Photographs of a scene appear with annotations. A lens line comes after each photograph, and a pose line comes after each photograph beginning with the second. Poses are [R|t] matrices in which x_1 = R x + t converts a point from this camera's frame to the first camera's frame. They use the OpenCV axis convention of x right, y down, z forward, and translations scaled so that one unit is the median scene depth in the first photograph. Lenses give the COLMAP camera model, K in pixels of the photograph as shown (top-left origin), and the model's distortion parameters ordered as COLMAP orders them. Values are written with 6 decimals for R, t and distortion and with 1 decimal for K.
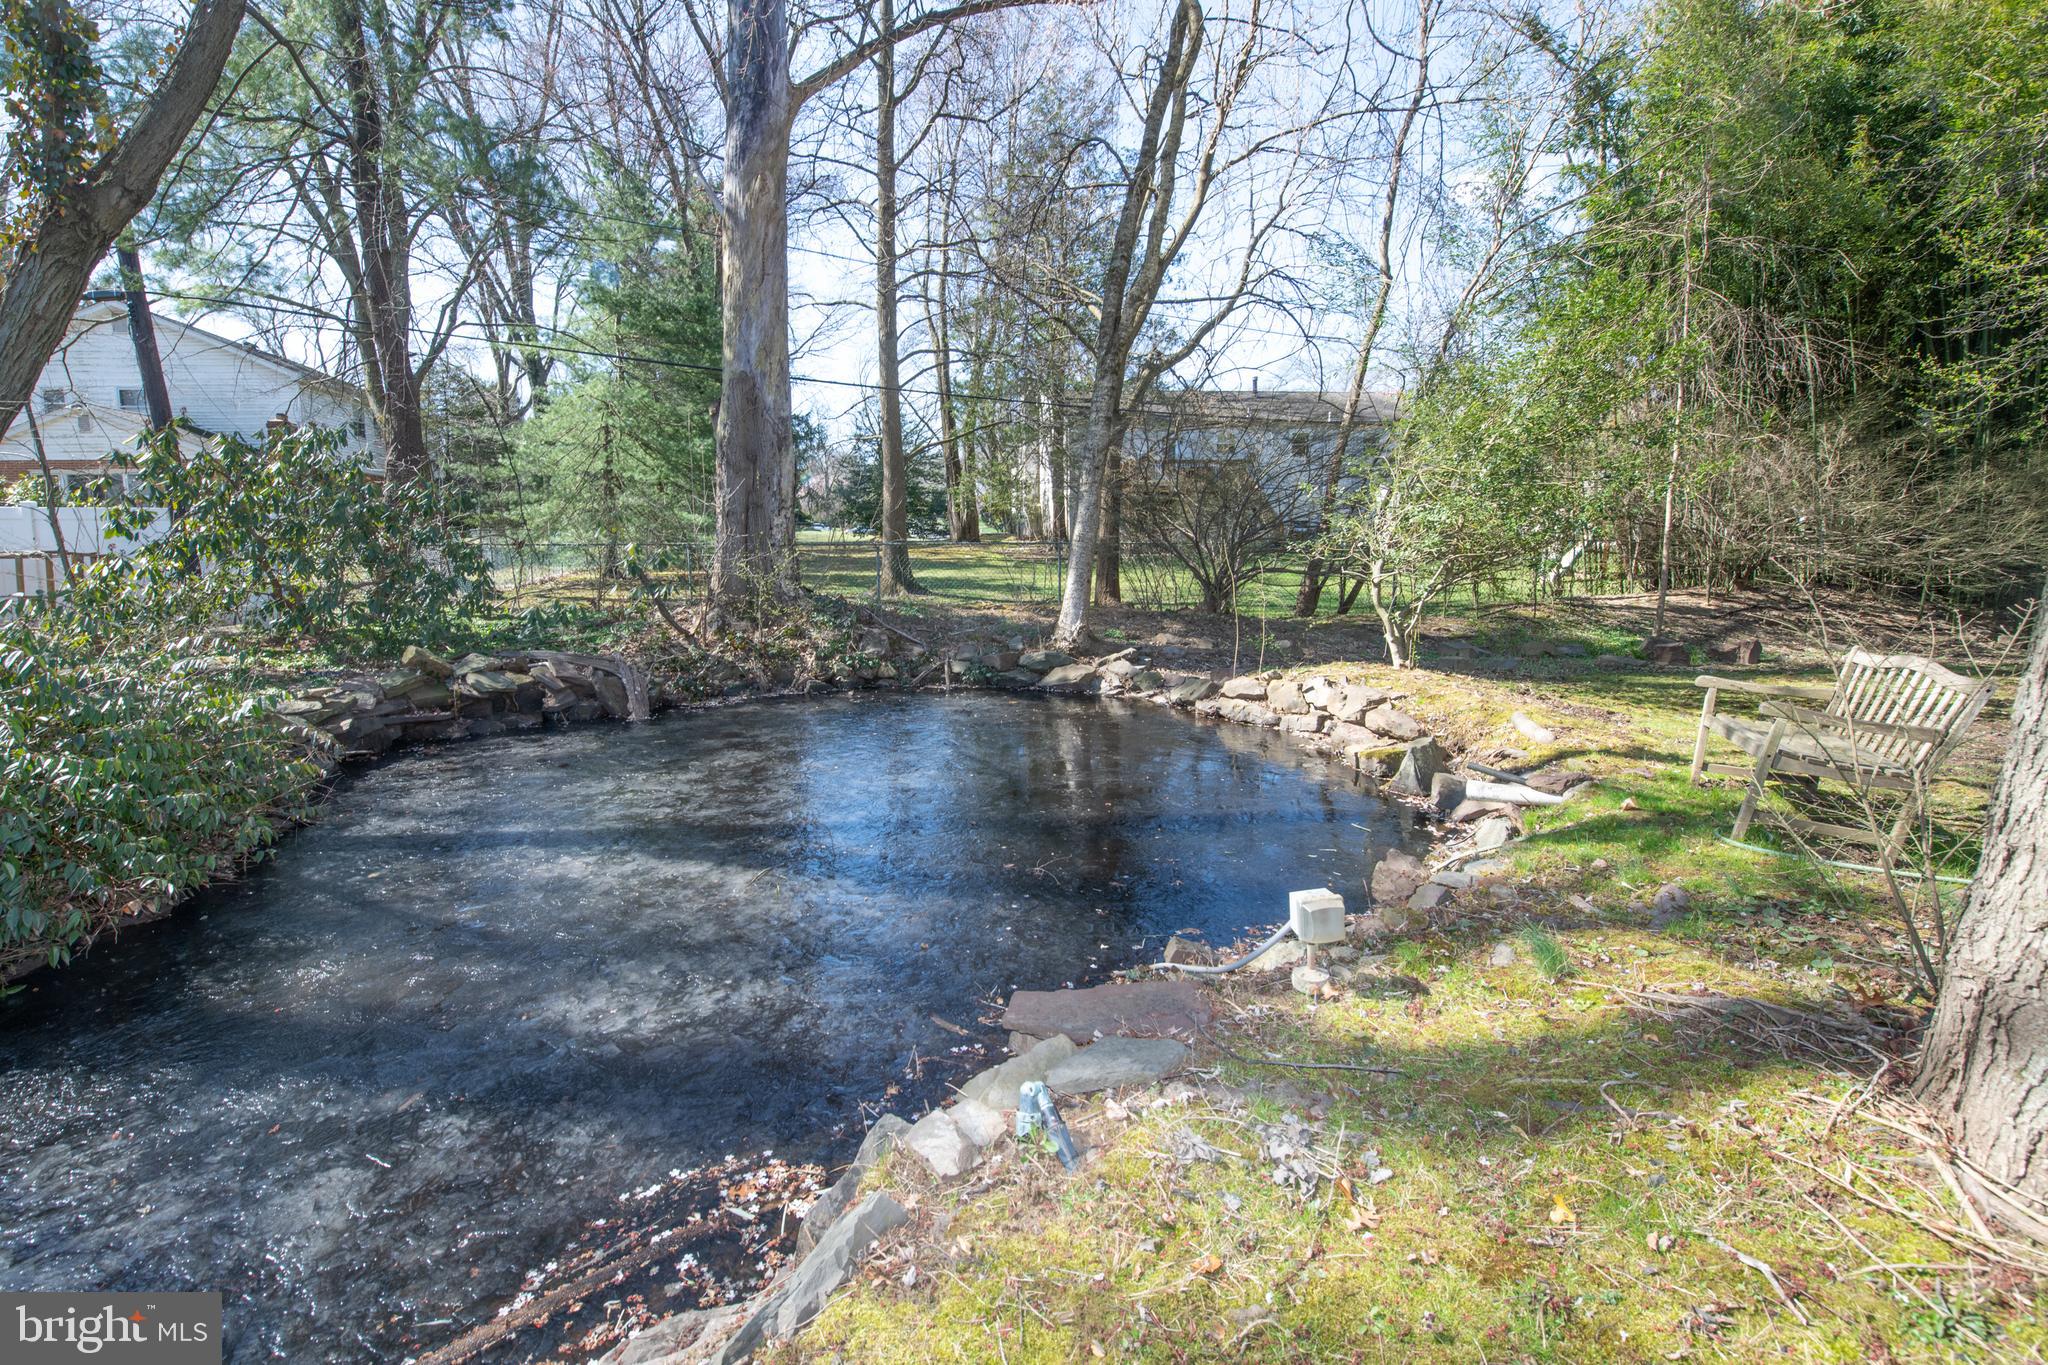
lens RADIAL K [[849.5, 0, 1020.9], [0, 849.5, 669.3], [0, 0, 1]] dist [-0.021737, -0.000626]
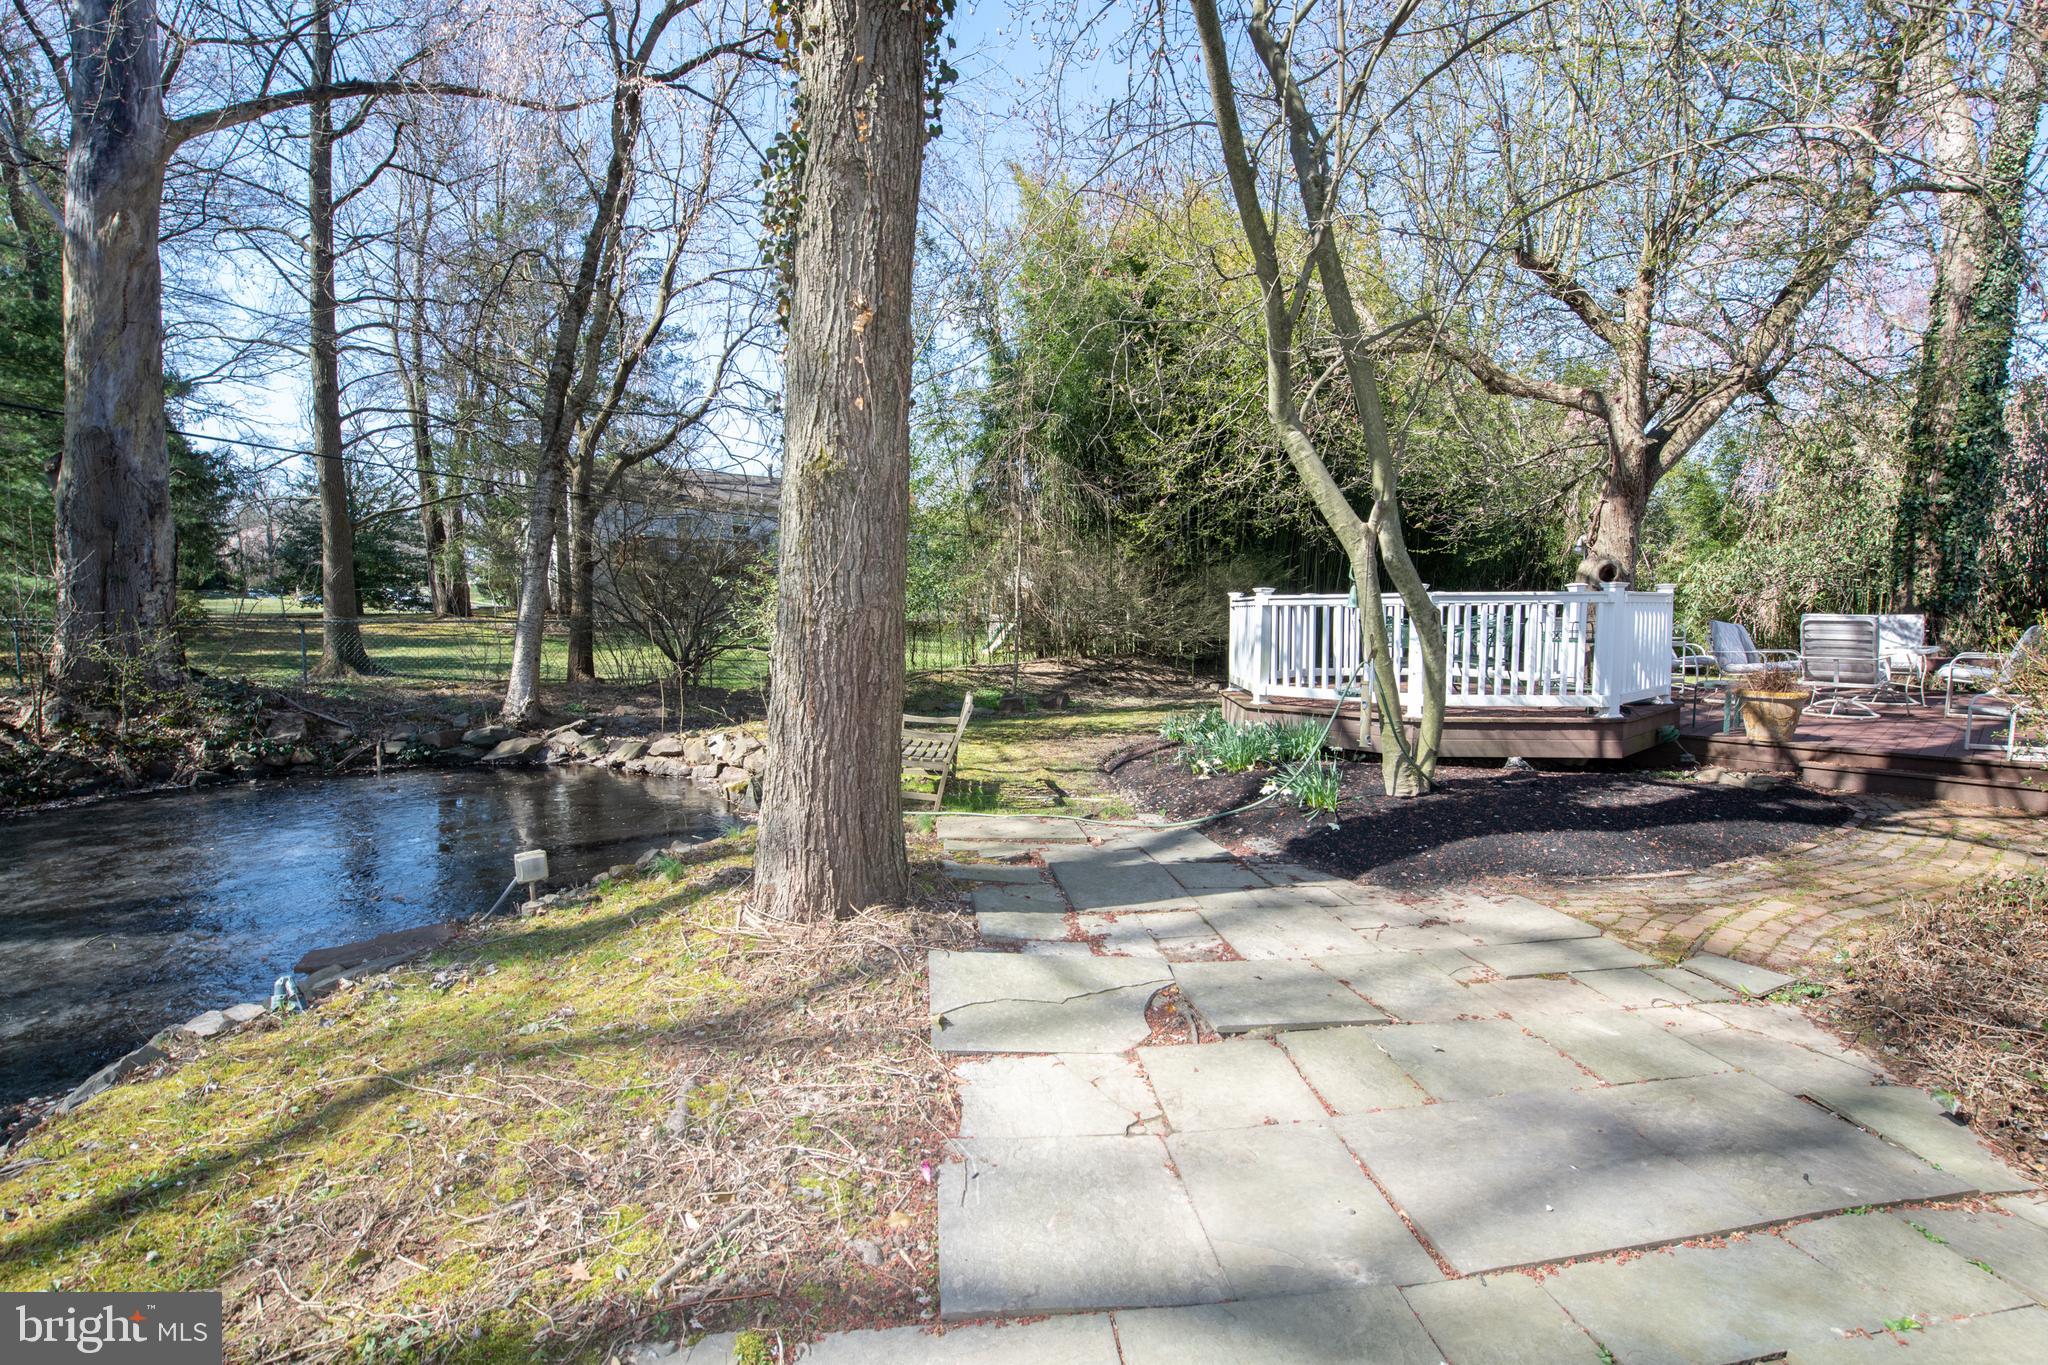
lens RADIAL K [[849.5, 0, 1027.6], [0, 849.5, 699.4], [0, 0, 1]] dist [-0.021737, -0.000626]
pose [[0.872925, -0.036400, 0.486494, 0.094582], [0.061137, 0.997513, -0.035064, 0.020302], [-0.484008, 0.060351, 0.872980, -0.207525]]
